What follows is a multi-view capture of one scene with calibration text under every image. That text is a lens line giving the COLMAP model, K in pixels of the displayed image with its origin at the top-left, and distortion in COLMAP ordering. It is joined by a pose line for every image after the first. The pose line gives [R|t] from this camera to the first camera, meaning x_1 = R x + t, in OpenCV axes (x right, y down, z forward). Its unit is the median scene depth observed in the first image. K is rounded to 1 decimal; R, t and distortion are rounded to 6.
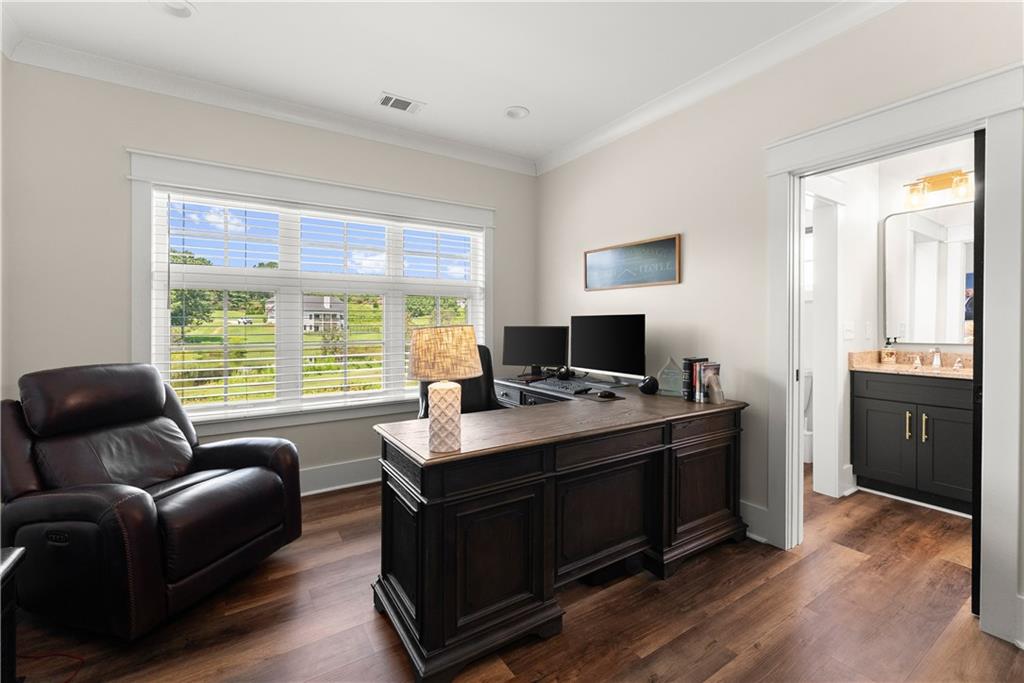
lens RADIAL K [[421.6, 0, 512.1], [0, 421.6, 334.1], [0, 0, 1]] dist [-0.003718, -0.000191]
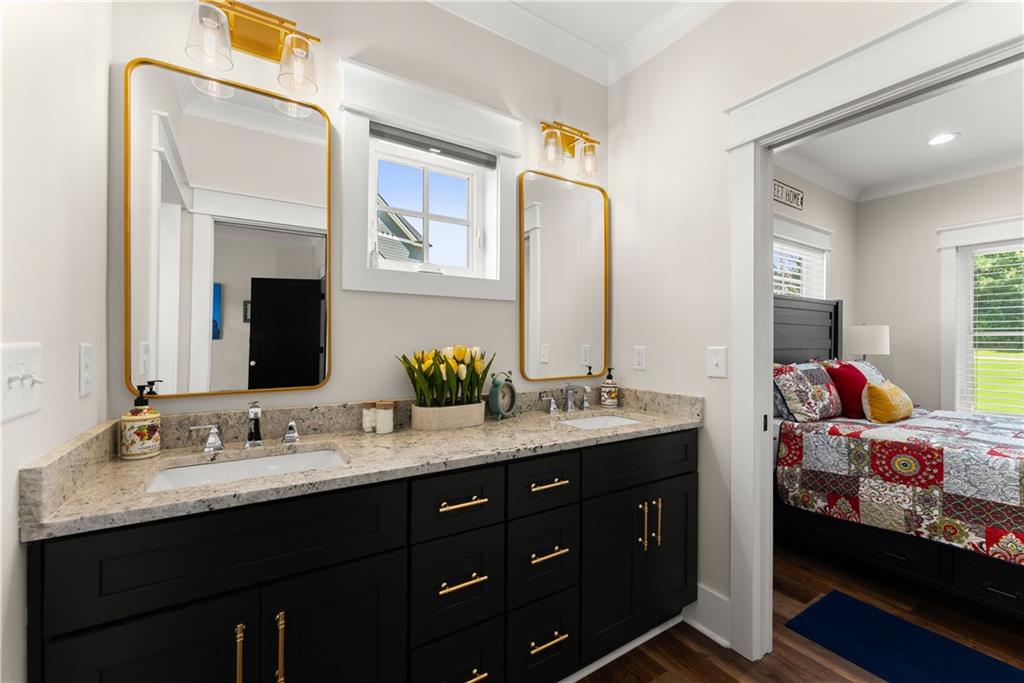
lens RADIAL K [[421.6, 0, 510.9], [0, 421.6, 344.2], [0, 0, 1]] dist [-0.003718, -0.000191]
pose [[-0.004402, 0.004941, 0.999978, 0.529061], [0.014848, 0.999878, -0.004875, -0.020953], [-0.999880, 0.014827, -0.004475, 0.680607]]
